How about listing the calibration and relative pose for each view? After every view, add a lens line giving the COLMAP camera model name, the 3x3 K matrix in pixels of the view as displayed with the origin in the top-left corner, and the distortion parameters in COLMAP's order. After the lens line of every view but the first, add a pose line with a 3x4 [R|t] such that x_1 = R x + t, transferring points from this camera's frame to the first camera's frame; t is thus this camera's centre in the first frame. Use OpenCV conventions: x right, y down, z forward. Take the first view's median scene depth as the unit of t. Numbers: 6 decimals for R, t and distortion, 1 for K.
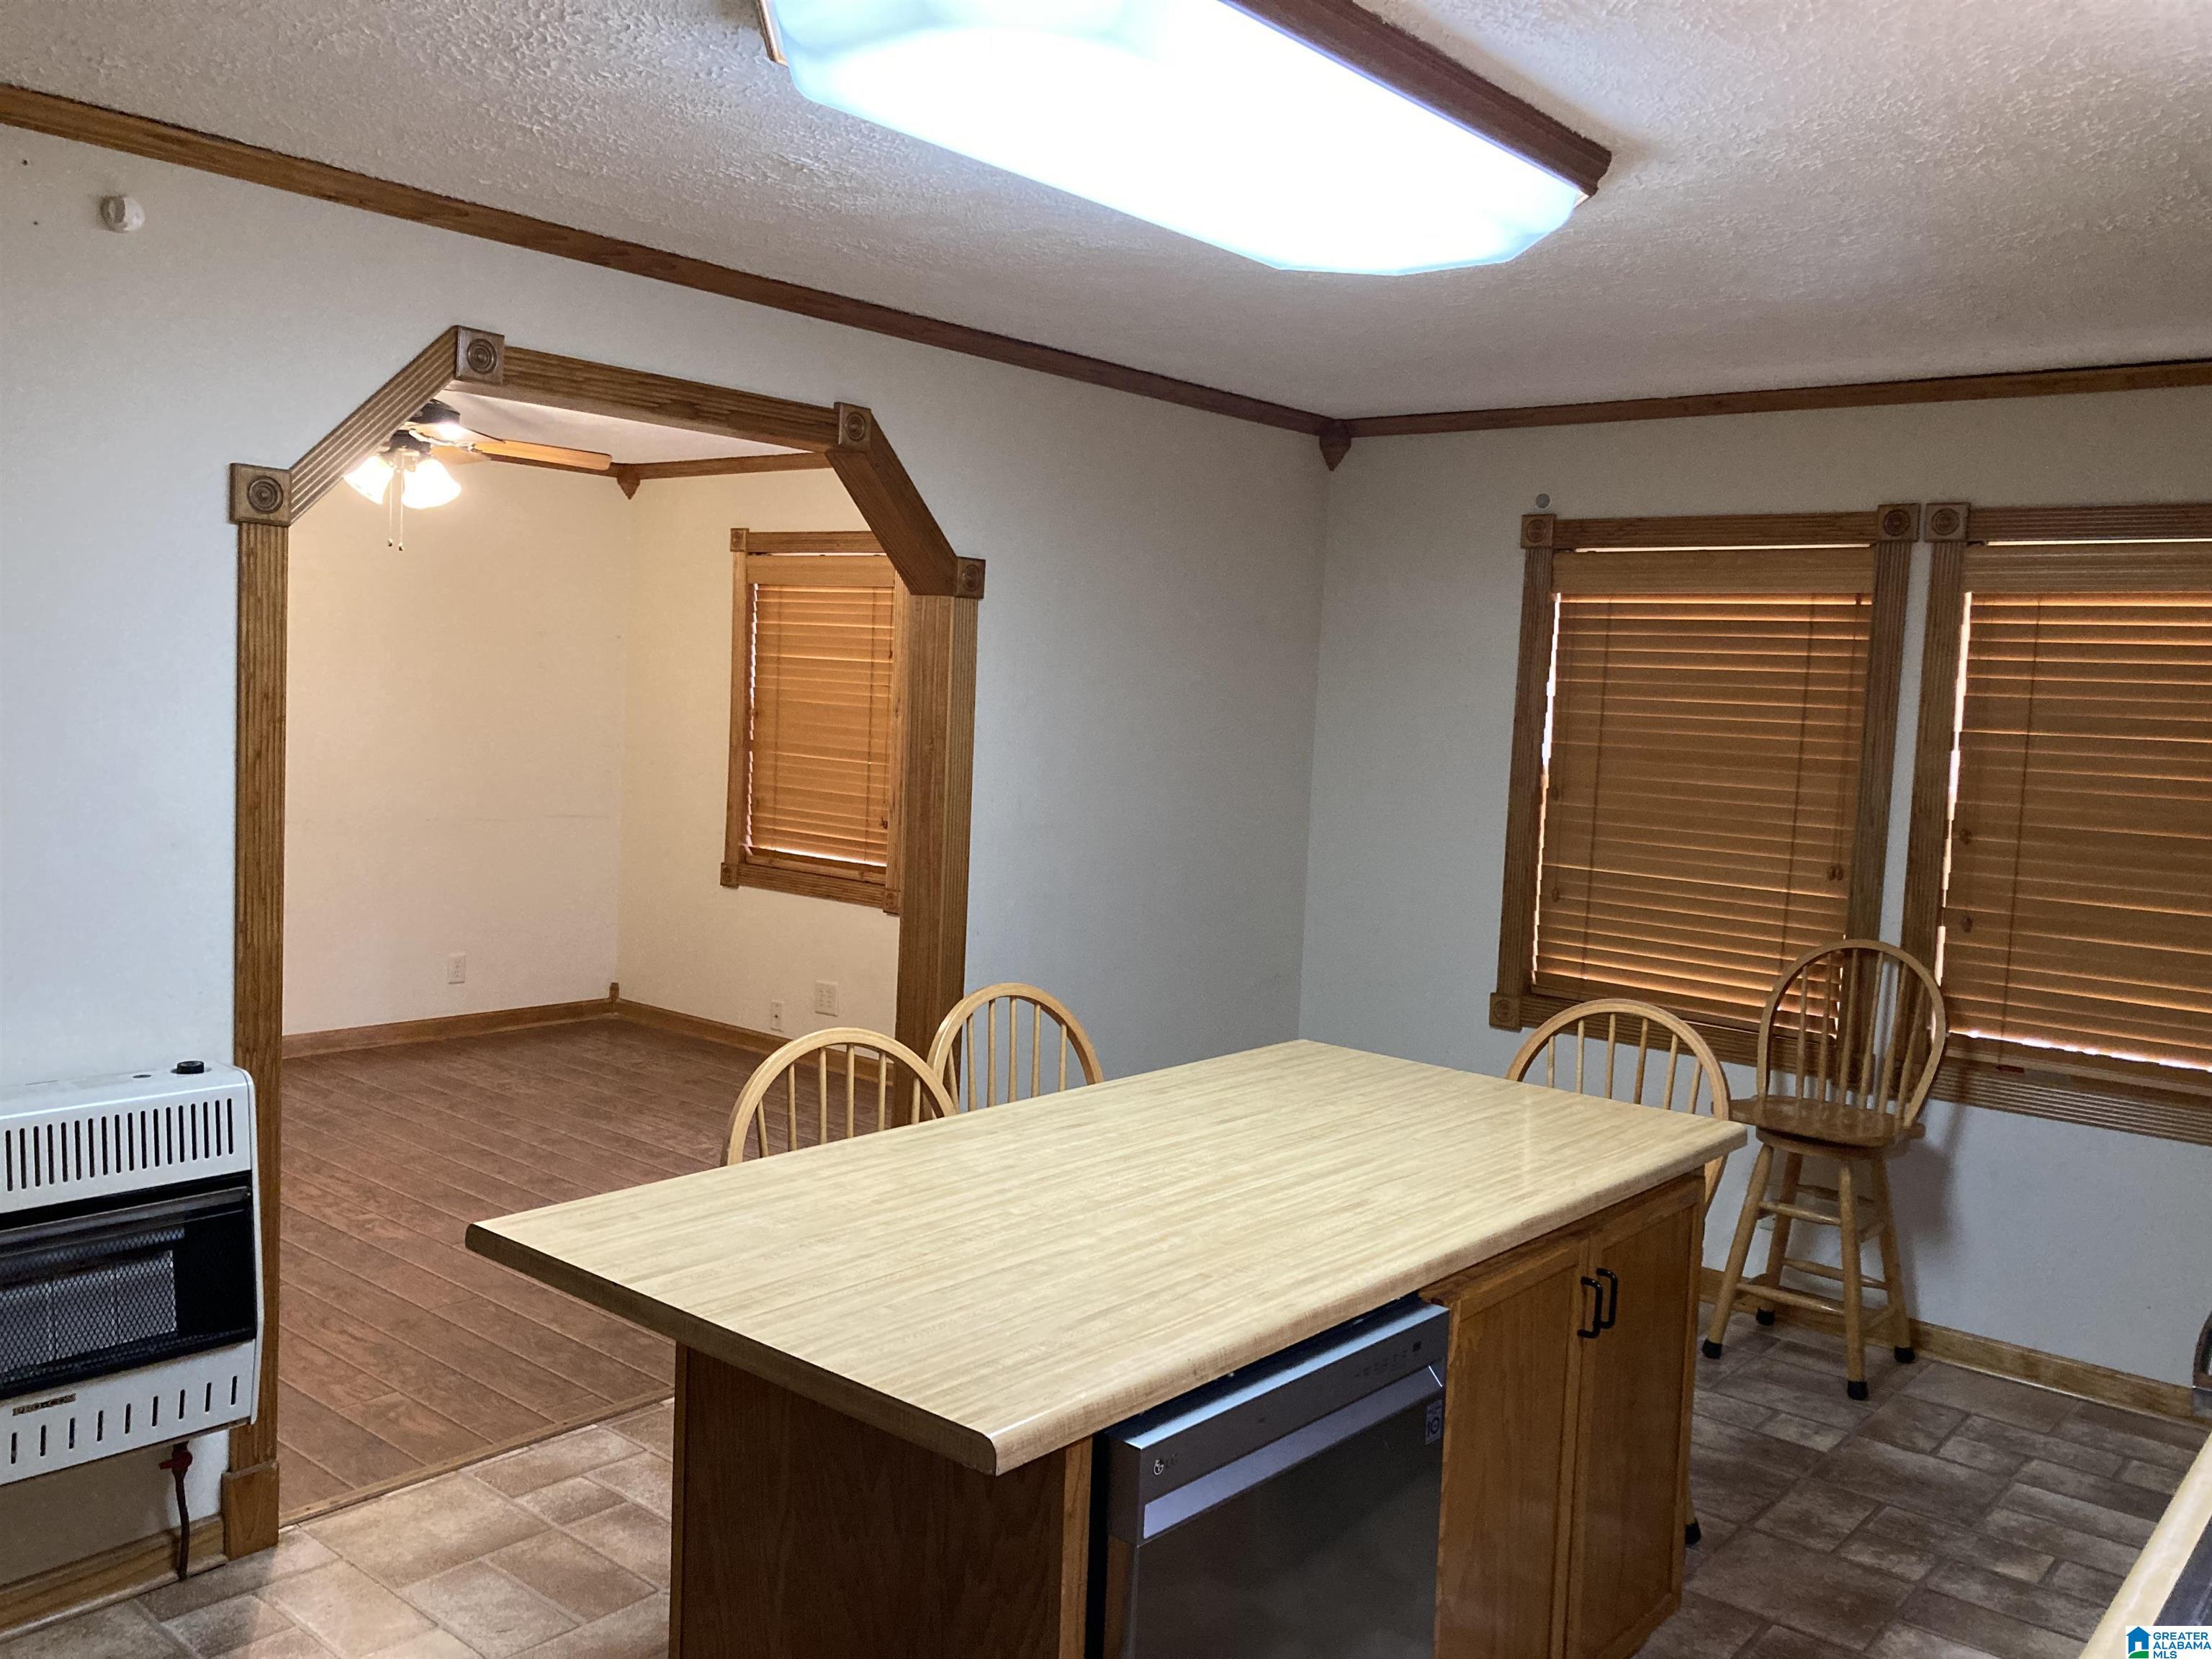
lens RADIAL K [[1812.3, 0, 1029.5], [0, 1812.3, 778.6], [0, 0, 1]] dist [0.031882, -0.031733]
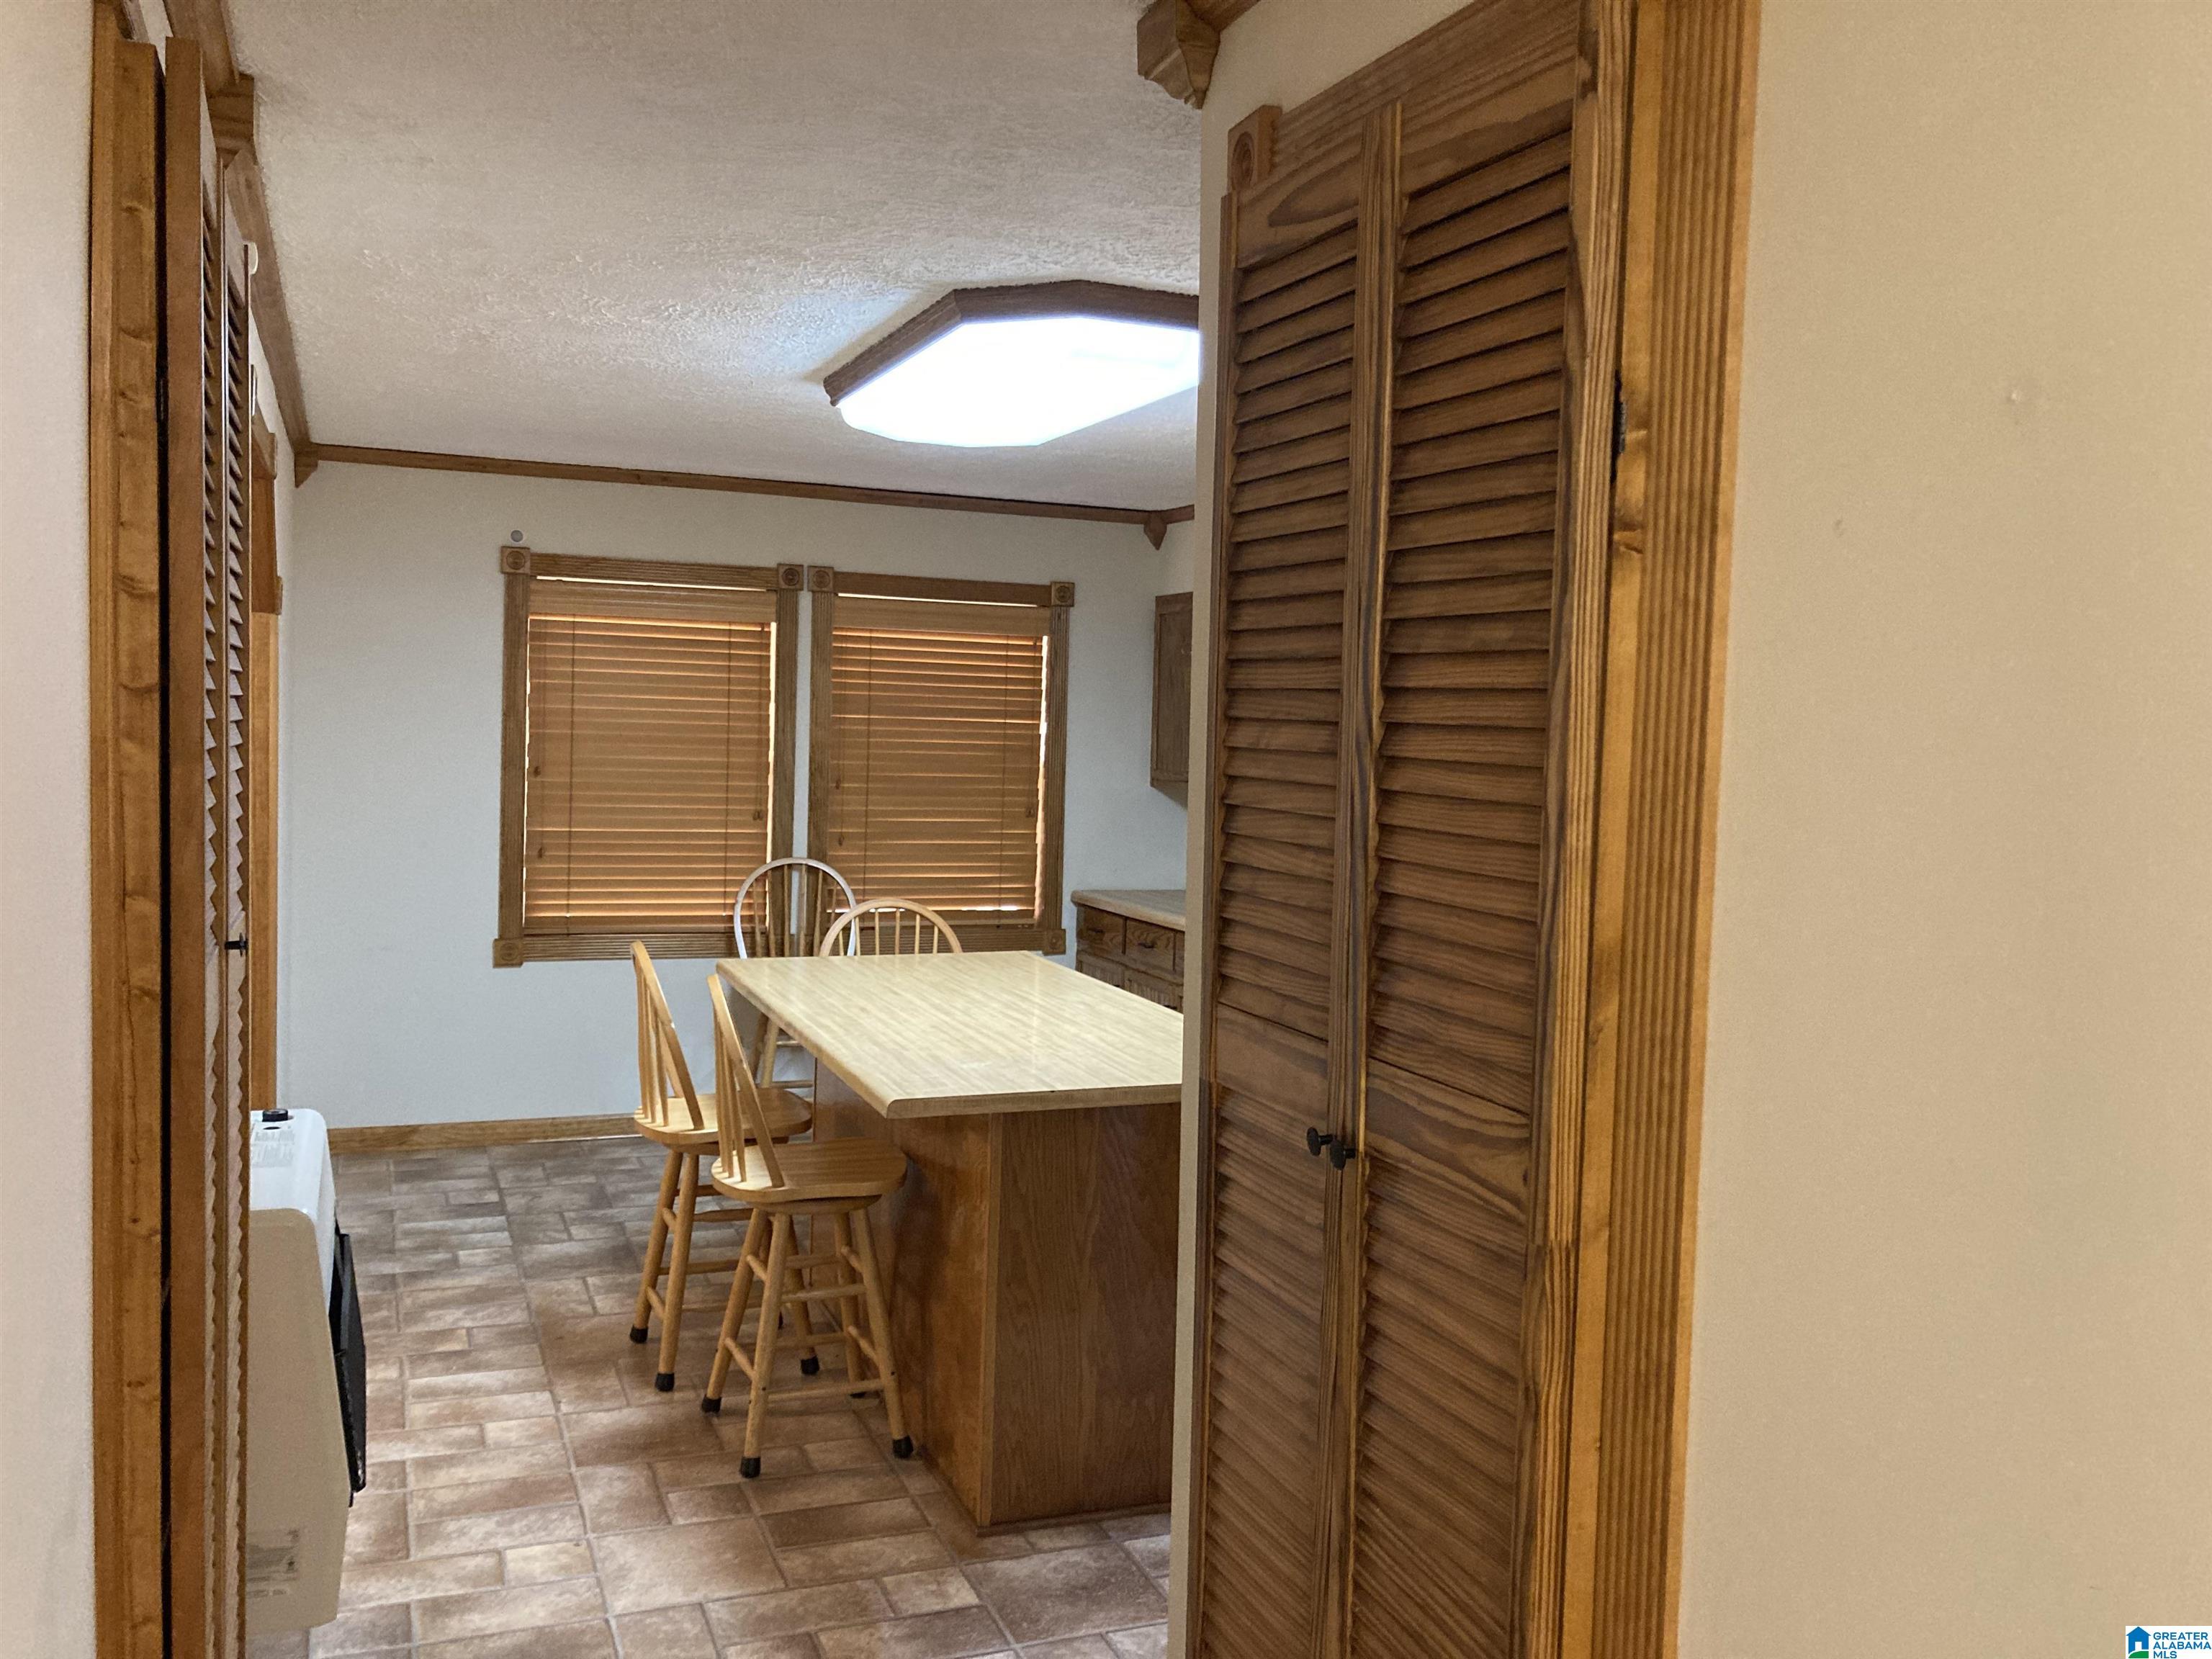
lens RADIAL K [[1812.3, 0, 1036.9], [0, 1812.3, 826.4], [0, 0, 1]] dist [0.031882, -0.031733]
pose [[0.464230, -0.073770, 0.882637, -0.753969], [0.041255, 0.997245, 0.061650, -0.019962], [-0.884754, 0.007794, 0.465994, 0.130793]]
